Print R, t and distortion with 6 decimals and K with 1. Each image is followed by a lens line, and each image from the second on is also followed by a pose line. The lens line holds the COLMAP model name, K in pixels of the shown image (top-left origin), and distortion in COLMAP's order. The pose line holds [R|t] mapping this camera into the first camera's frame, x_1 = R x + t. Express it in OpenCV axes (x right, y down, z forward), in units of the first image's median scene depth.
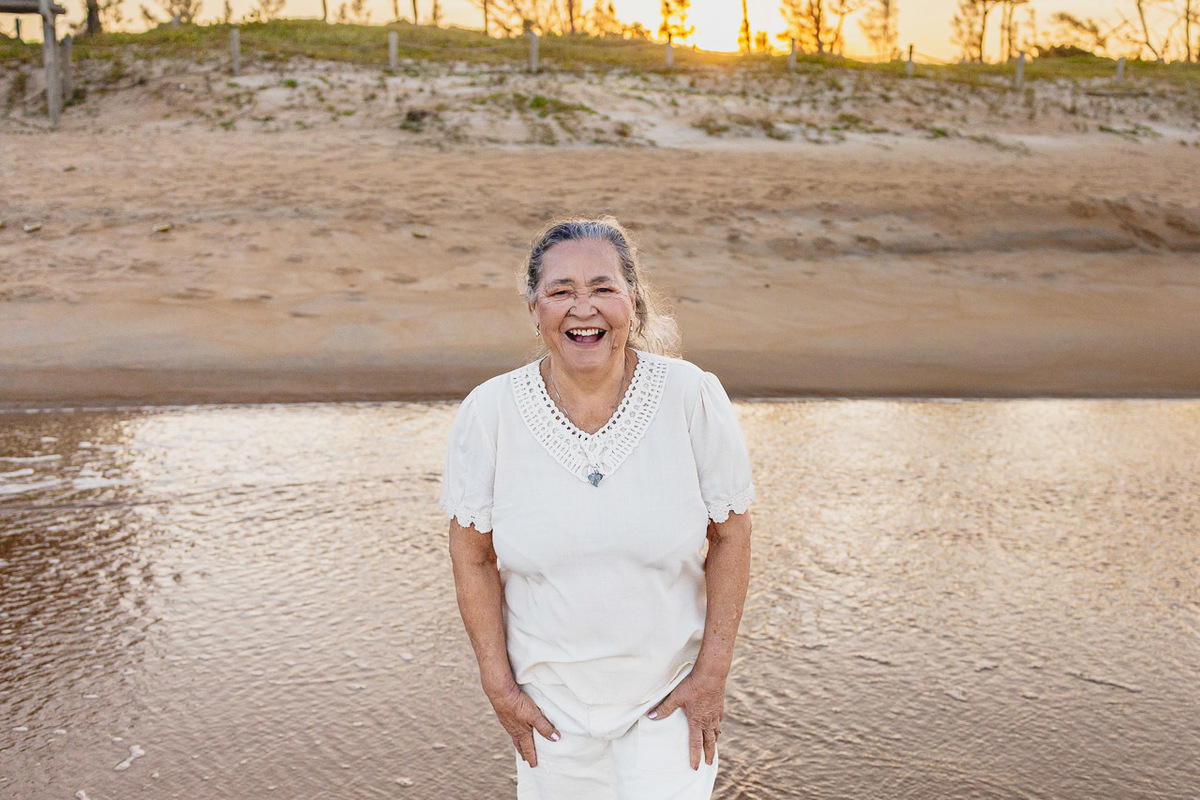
lens RADIAL K [[1291.7, 0, 638.5], [0, 1291.7, 401.8], [0, 0, 1]] dist [0.007869, 0.004724]
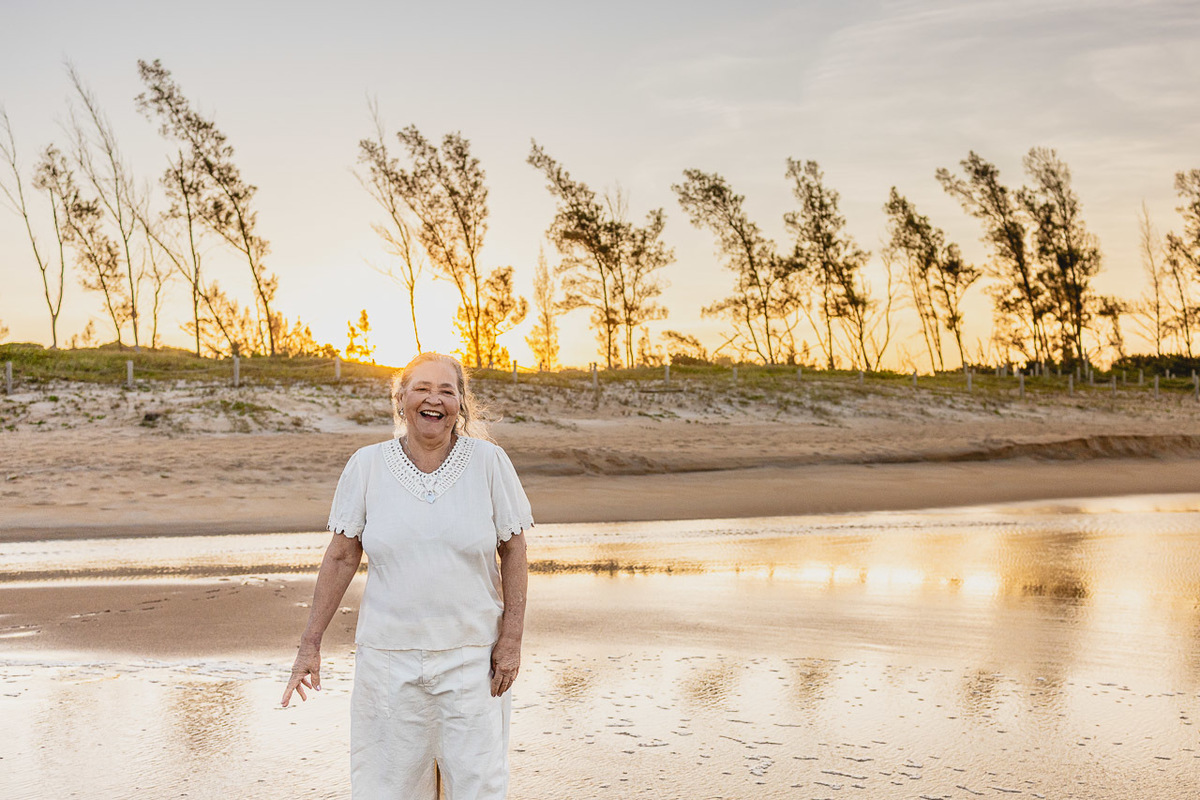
lens RADIAL K [[1229.7, 0, 587.4], [0, 1229.7, 403.8], [0, 0, 1]] dist [0.013345, -0.001119]
pose [[0.980997, -0.028141, 0.191973, 0.039153], [0.071343, 0.972428, -0.222022, 0.095374], [-0.180432, 0.231499, 0.955956, -0.372320]]
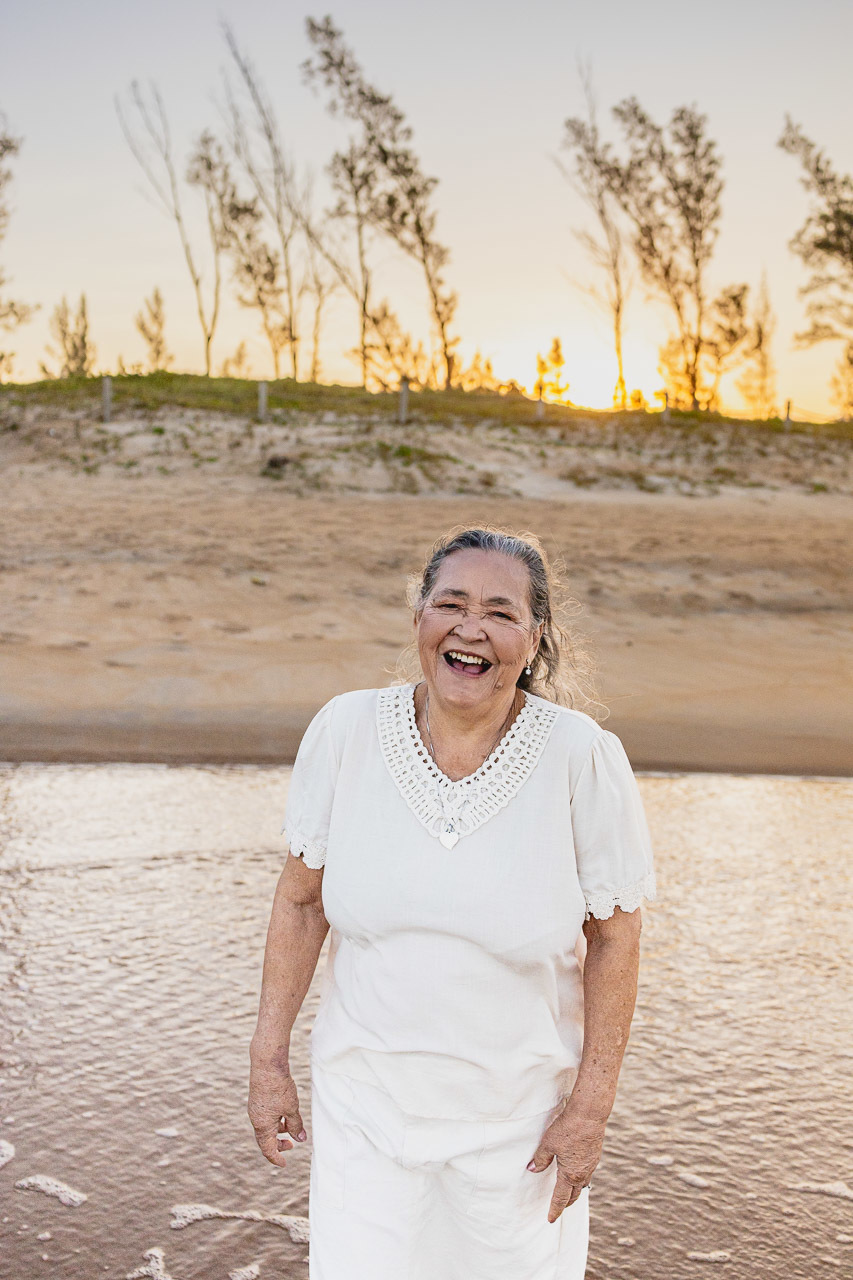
lens RADIAL K [[1286.3, 0, 425.3], [0, 1286.3, 638.7], [0, 0, 1]] dist [0.014567, -0.025851]
pose [[0.997485, 0.022084, -0.067348, 0.007800], [-0.027973, 0.995747, -0.087786, -0.004293], [0.065123, 0.089449, 0.993860, 0.039340]]
